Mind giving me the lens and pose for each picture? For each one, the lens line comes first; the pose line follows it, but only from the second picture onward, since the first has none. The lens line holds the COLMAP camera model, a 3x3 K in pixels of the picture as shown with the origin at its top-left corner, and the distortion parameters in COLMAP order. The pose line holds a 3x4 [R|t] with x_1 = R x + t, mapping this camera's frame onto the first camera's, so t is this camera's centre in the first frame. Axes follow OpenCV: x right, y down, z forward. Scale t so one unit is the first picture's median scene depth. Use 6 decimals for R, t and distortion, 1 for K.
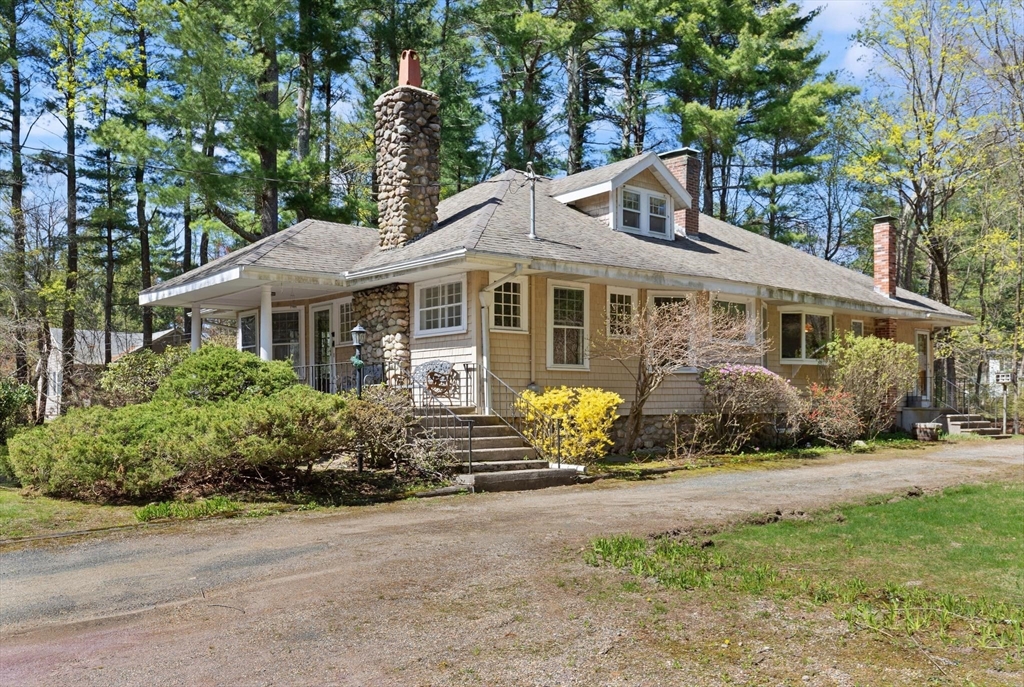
lens RADIAL K [[862.4, 0, 512.7], [0, 862.4, 345.8], [0, 0, 1]] dist [0.004950, 0.004174]
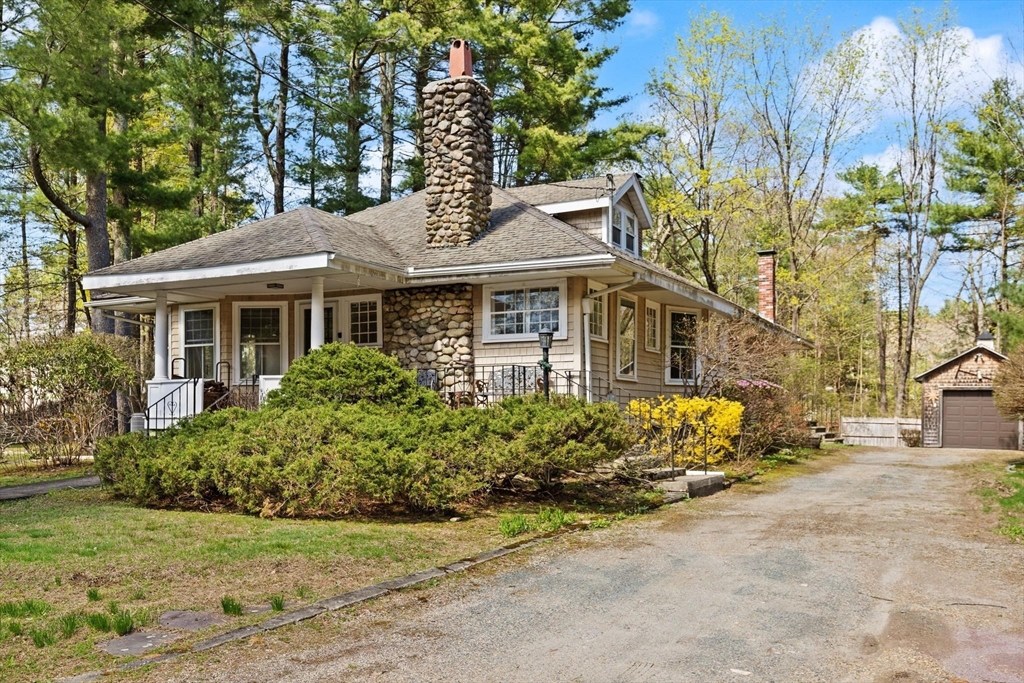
lens RADIAL K [[876.7, 0, 510.9], [0, 876.7, 343.3], [0, 0, 1]] dist [0.017143, -0.004517]
pose [[0.936602, 0.038937, 0.348226, -0.404979], [-0.031487, 0.999139, -0.027030, 0.016272], [-0.348978, 0.014352, 0.937021, 0.082345]]
